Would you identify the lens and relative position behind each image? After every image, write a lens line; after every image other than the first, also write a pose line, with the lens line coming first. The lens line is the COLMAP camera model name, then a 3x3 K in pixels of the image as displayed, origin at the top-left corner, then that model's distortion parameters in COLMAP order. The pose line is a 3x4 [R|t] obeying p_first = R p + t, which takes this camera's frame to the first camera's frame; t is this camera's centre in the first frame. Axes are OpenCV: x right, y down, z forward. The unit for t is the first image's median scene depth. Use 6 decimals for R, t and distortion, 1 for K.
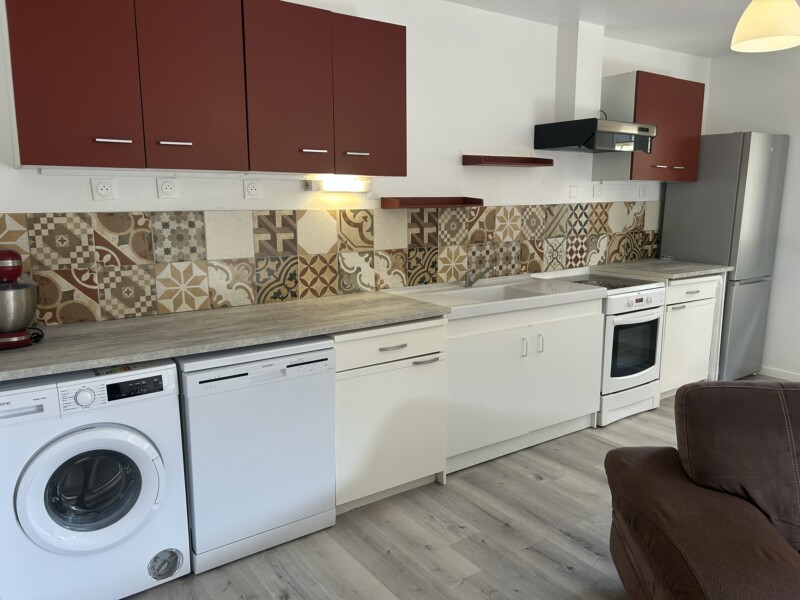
lens RADIAL K [[600.9, 0, 399.1], [0, 600.9, 303.2], [0, 0, 1]] dist [0.046243, -0.050661]
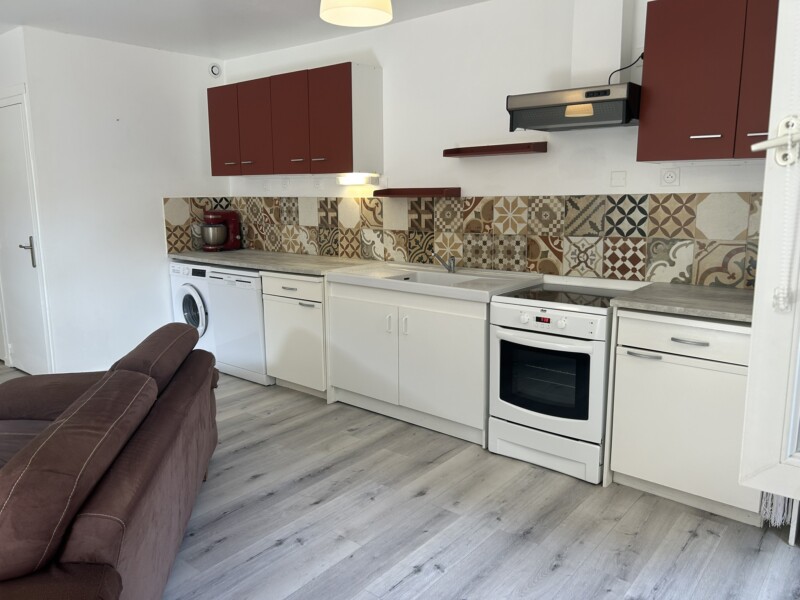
lens RADIAL K [[600.9, 0, 401.9], [0, 600.9, 300.4], [0, 0, 1]] dist [0.046243, -0.050661]
pose [[0.264497, 0.180377, -0.947368, 1.227986], [-0.151946, 0.977877, 0.143764, -0.130558], [0.952341, 0.105924, 0.286054, 0.680467]]
